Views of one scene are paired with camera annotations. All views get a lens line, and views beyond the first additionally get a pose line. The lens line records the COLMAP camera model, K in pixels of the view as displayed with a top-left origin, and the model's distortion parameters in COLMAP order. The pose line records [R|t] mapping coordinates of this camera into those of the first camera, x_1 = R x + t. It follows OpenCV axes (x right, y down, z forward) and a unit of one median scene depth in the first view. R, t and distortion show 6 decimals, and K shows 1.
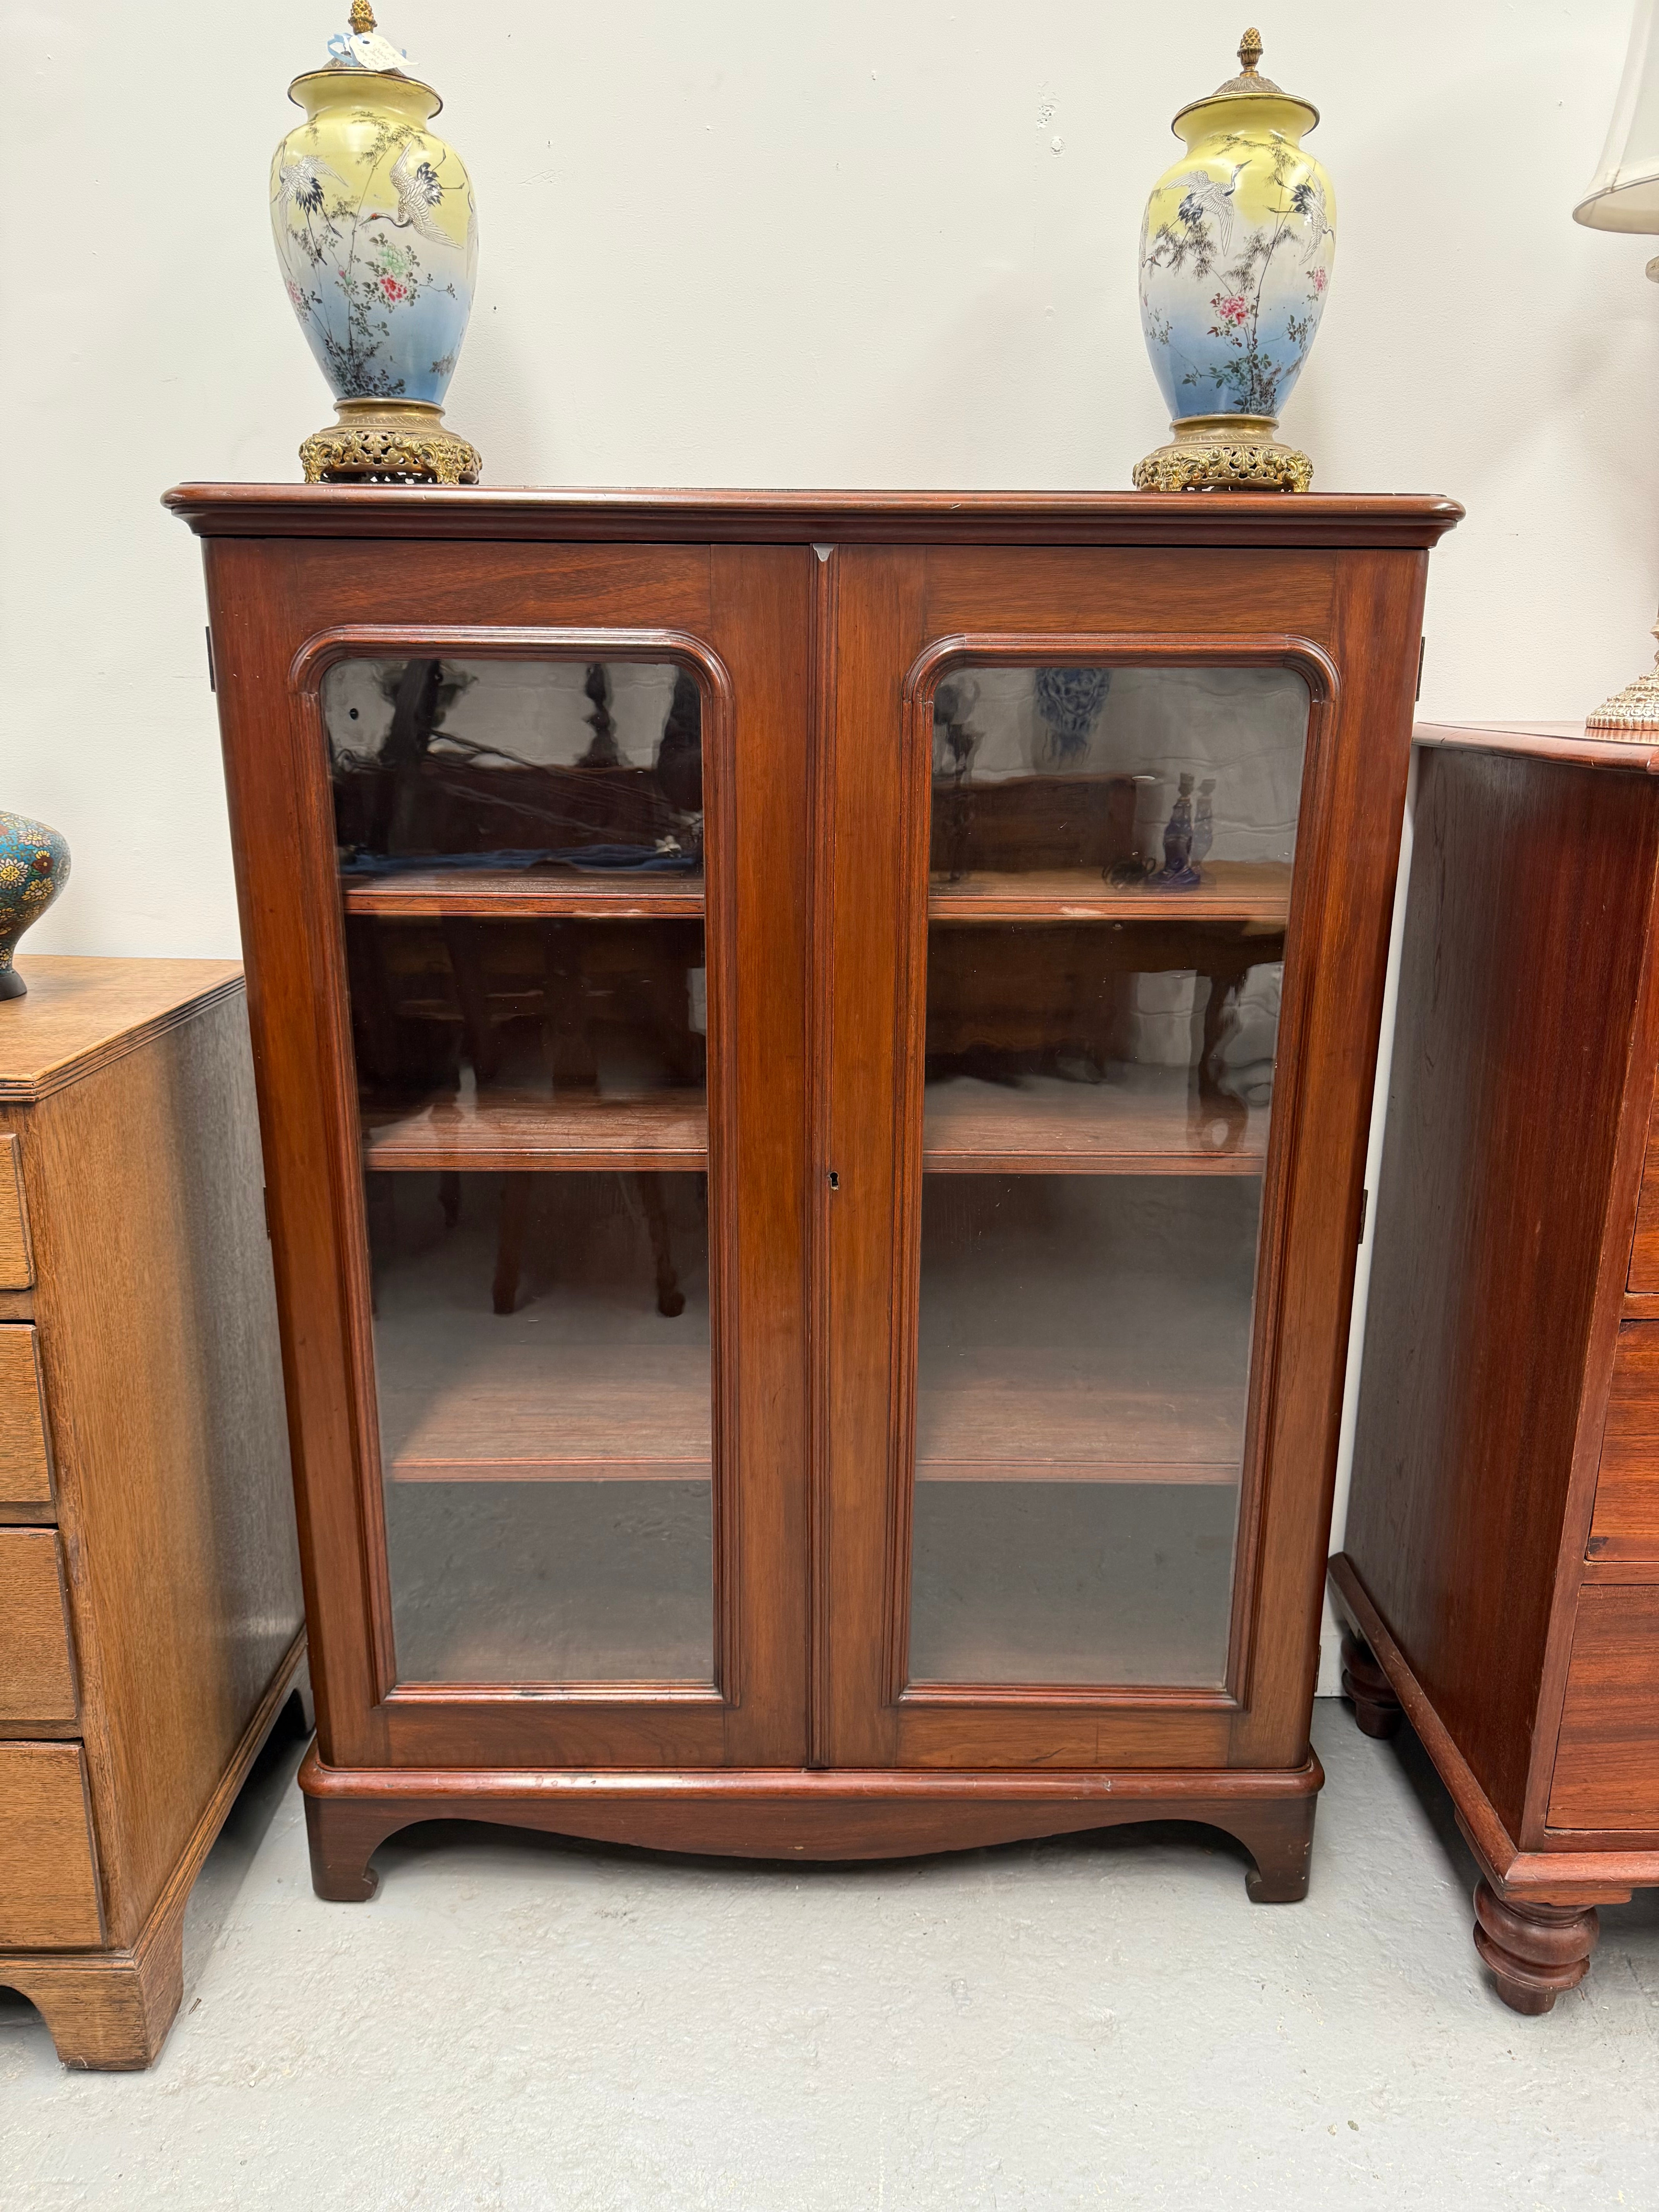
lens RADIAL K [[1553.8, 0, 826.9], [0, 1553.8, 1111.3], [0, 0, 1]] dist [0.049498, -0.057031]
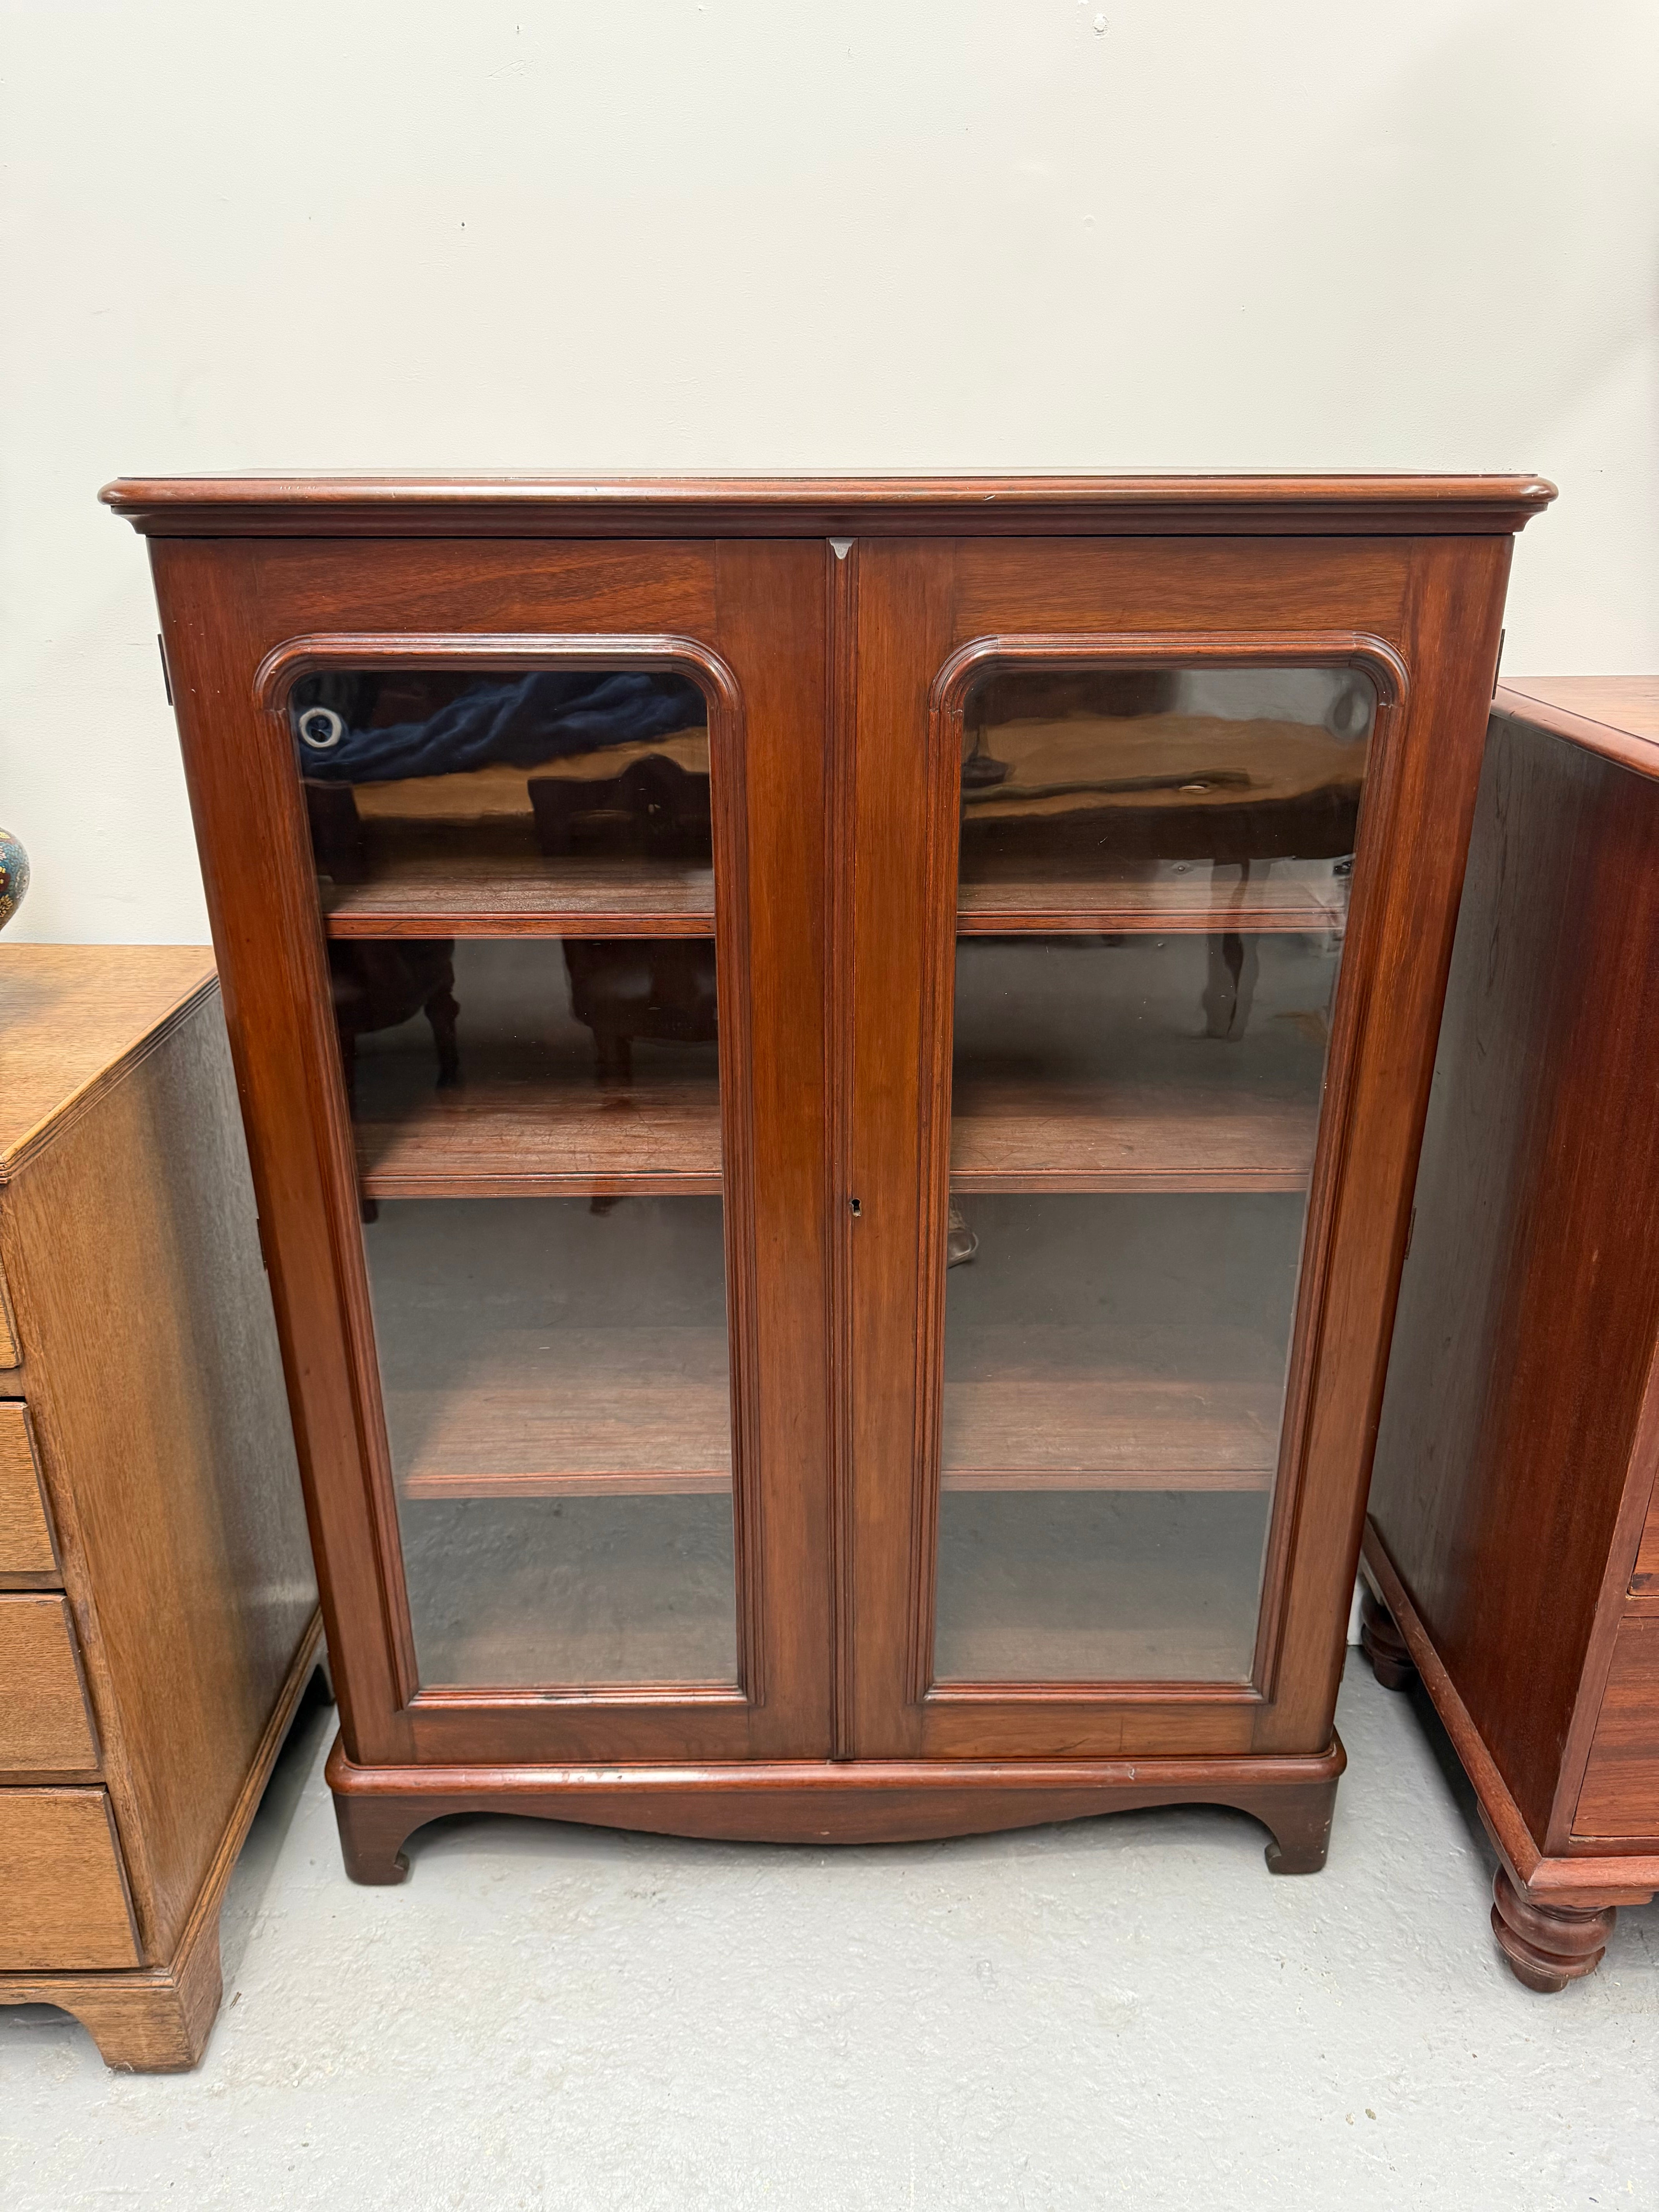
lens RADIAL K [[1560.7, 0, 829.5], [0, 1560.7, 1106.0], [0, 0, 1]] dist [0.047606, -0.055137]
pose [[0.999937, -0.011086, 0.001490, -0.012574], [0.010812, 0.992047, 0.125405, -0.139260], [-0.002868, -0.125381, 0.992105, 0.060235]]
